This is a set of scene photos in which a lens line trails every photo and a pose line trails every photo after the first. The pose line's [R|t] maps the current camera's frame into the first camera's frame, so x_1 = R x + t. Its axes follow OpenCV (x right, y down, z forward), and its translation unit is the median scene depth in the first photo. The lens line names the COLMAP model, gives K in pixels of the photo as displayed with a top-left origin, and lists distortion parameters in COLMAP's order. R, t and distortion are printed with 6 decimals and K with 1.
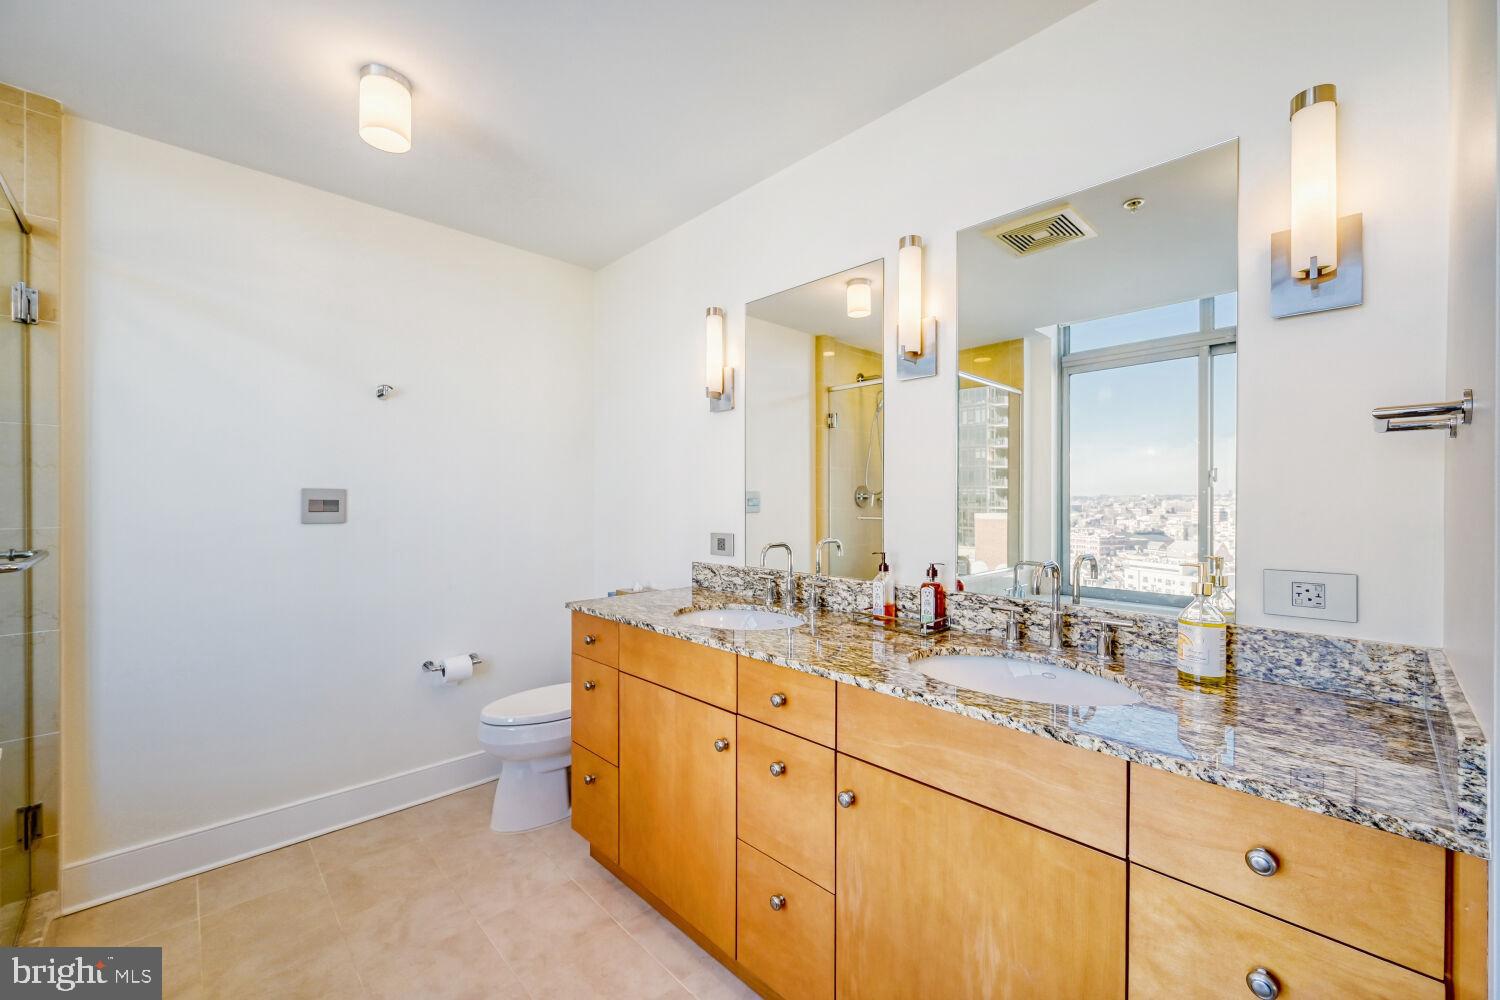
lens RADIAL K [[594.1, 0, 756.8], [0, 594.1, 499.6], [0, 0, 1]] dist [0.000804, 0.000123]
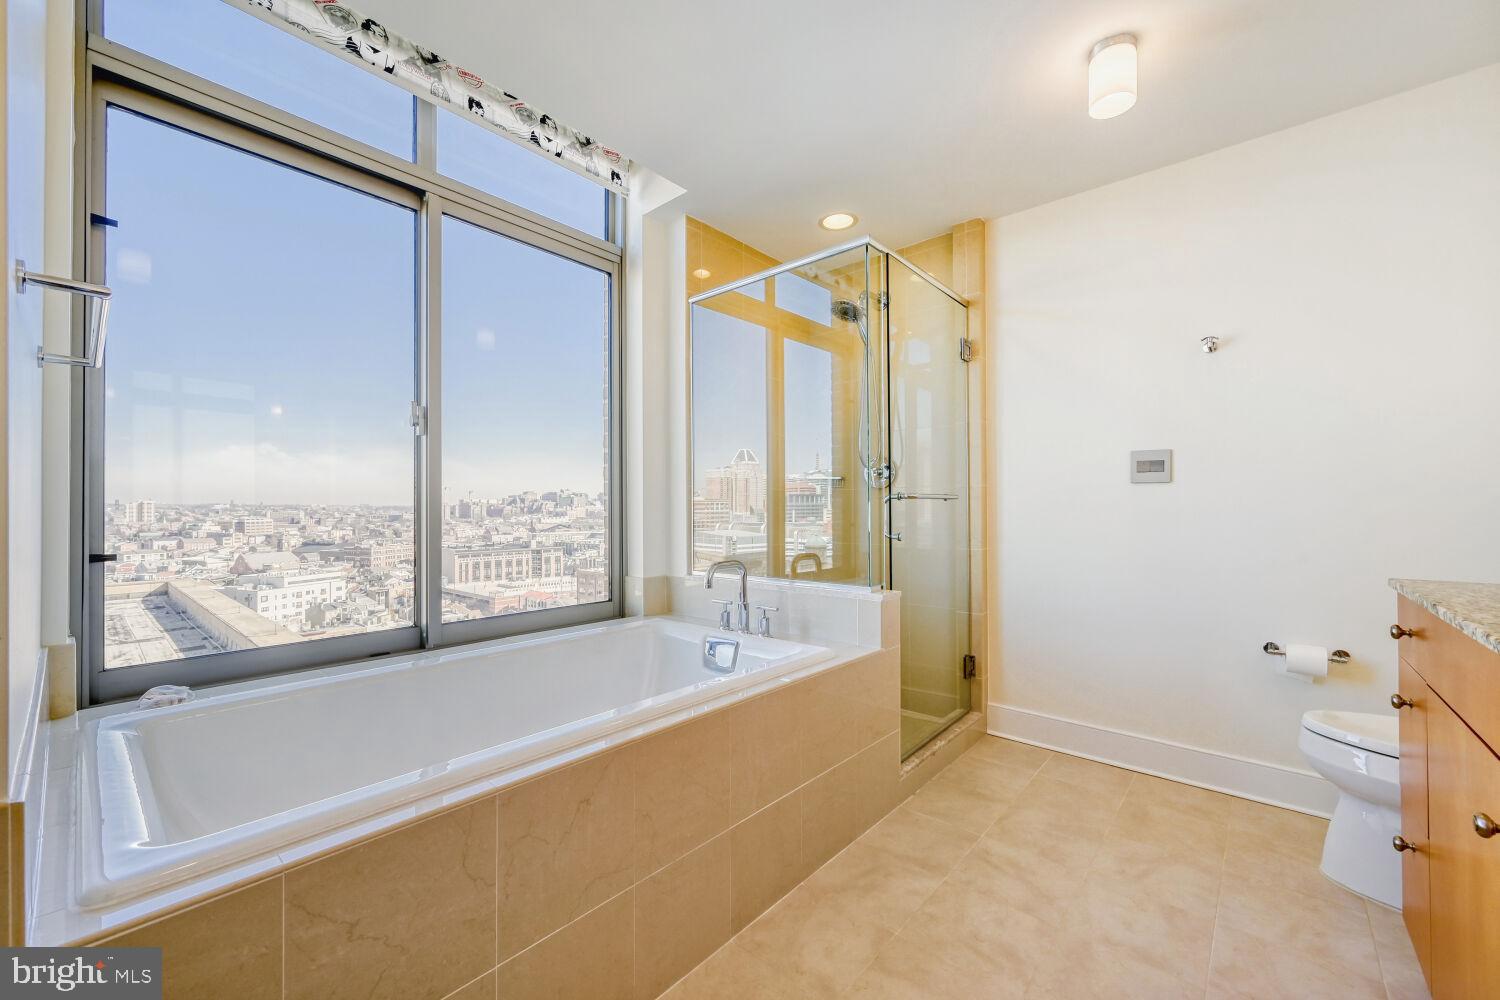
lens RADIAL K [[595.6, 0, 746.7], [0, 595.6, 500.6], [0, 0, 1]] dist [0.000910, 0.000173]
pose [[0.078852, -0.012846, -0.996804, 0.423752], [0.005172, 0.999909, -0.012477, 0.124110], [0.996873, -0.004171, 0.078911, 0.296918]]
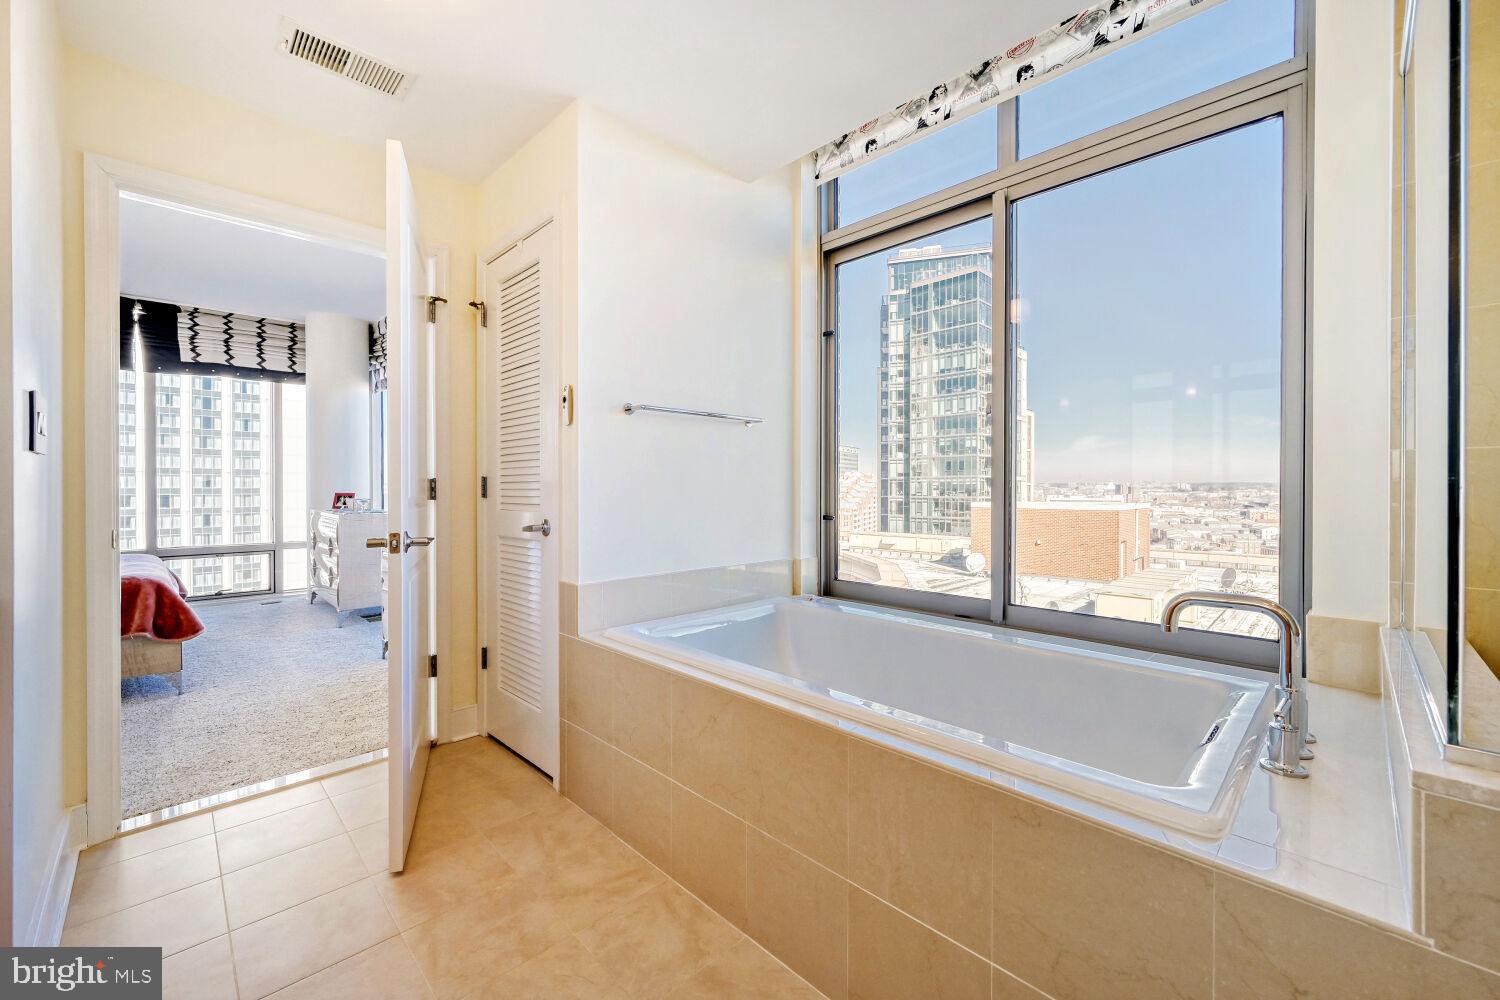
lens RADIAL K [[597.4, 0, 757.6], [0, 597.4, 491.3], [0, 0, 1]] dist [-0.001868, -0.000016]
pose [[-0.999853, -0.000896, -0.017110, -0.431033], [-0.000927, 0.999998, 0.001825, 0.119450], [0.017108, 0.001840, -0.999852, 1.160297]]
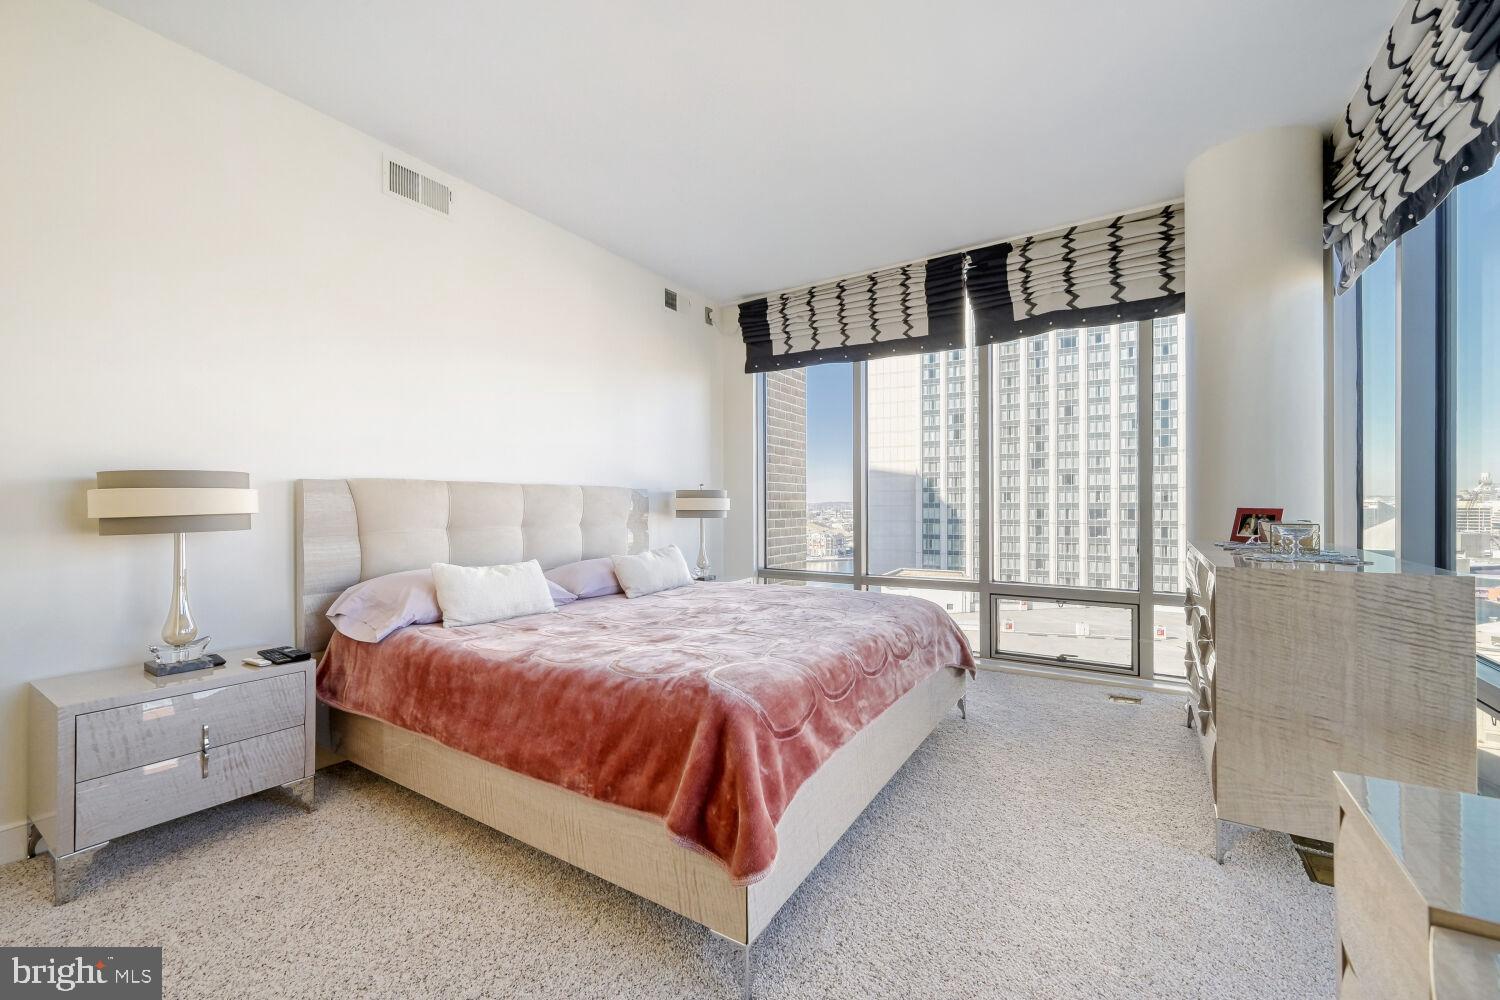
lens RADIAL K [[605.7, 0, 743.0], [0, 605.7, 505.0], [0, 0, 1]] dist [-0.000407, 0.000062]
pose [[-0.225696, -0.000377, 0.974198, -0.350664], [0.001440, 0.999999, 0.000721, 0.119878], [-0.974197, 0.001565, -0.225696, 1.025675]]
